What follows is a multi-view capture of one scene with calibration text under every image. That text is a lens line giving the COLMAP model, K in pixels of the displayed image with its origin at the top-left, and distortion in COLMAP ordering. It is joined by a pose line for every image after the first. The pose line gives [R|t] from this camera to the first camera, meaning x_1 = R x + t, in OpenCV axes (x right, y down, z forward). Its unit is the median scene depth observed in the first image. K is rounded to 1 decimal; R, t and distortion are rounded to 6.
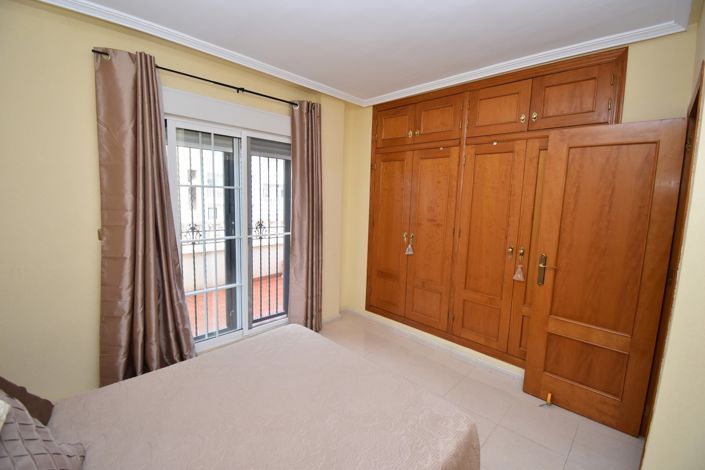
lens RADIAL K [[309.0, 0, 349.7], [0, 309.0, 234.2], [0, 0, 1]] dist [0.001013, -0.015517]
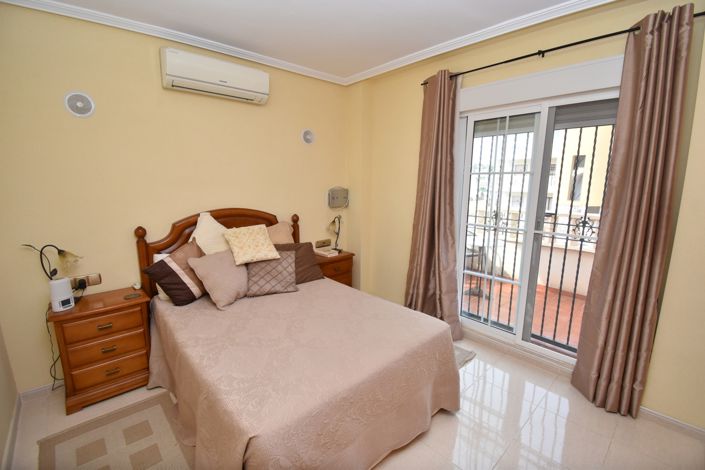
lens RADIAL K [[309.3, 0, 354.9], [0, 309.3, 234.1], [0, 0, 1]] dist [0.021666, -0.026776]
pose [[-0.037723, 0.143260, -0.988966, 0.523136], [-0.124299, 0.981312, 0.146893, -0.048952], [0.991528, 0.128468, -0.019211, 0.548555]]
